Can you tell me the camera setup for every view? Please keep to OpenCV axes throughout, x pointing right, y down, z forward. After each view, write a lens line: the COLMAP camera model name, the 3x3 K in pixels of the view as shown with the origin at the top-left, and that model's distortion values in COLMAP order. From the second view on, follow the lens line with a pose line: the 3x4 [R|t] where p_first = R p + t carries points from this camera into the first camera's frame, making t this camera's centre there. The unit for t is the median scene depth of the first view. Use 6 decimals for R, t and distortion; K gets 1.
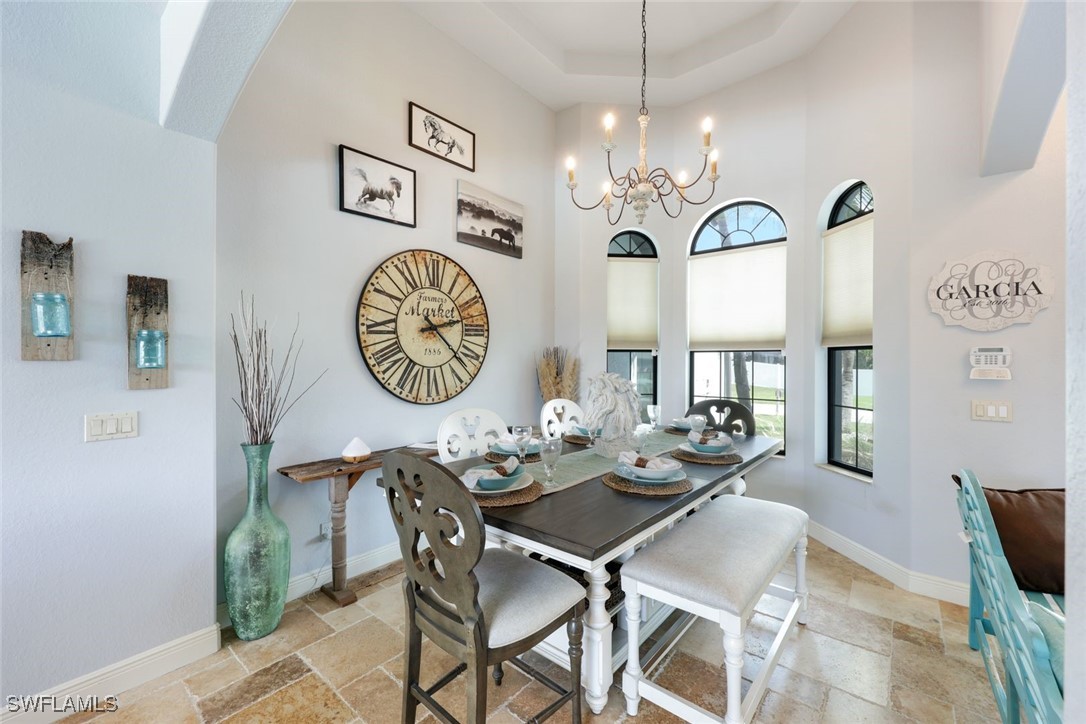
lens RADIAL K [[438.3, 0, 538.0], [0, 438.3, 361.7], [0, 0, 1]] dist [-0.000934, 0.000083]
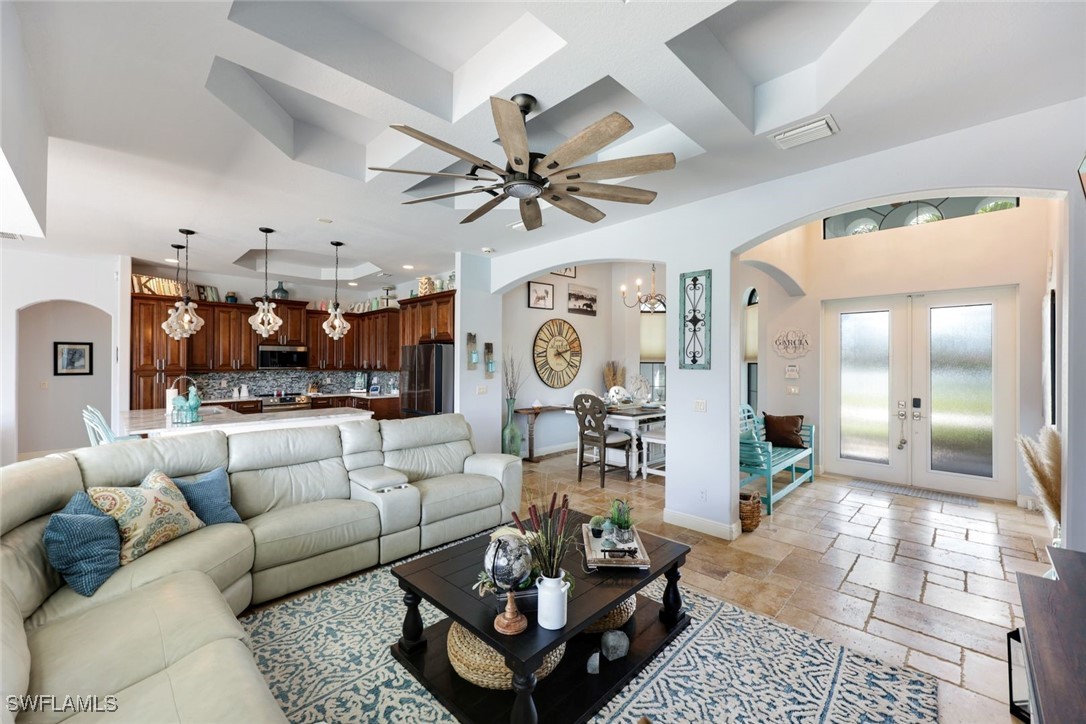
lens RADIAL K [[438.3, 0, 538.0], [0, 438.3, 361.7], [0, 0, 1]] dist [-0.000934, 0.000083]
pose [[0.996226, 0.002688, -0.086752, -0.158022], [-0.002859, 0.999994, -0.001845, -0.032589], [0.086746, 0.002086, 0.996228, -1.240984]]
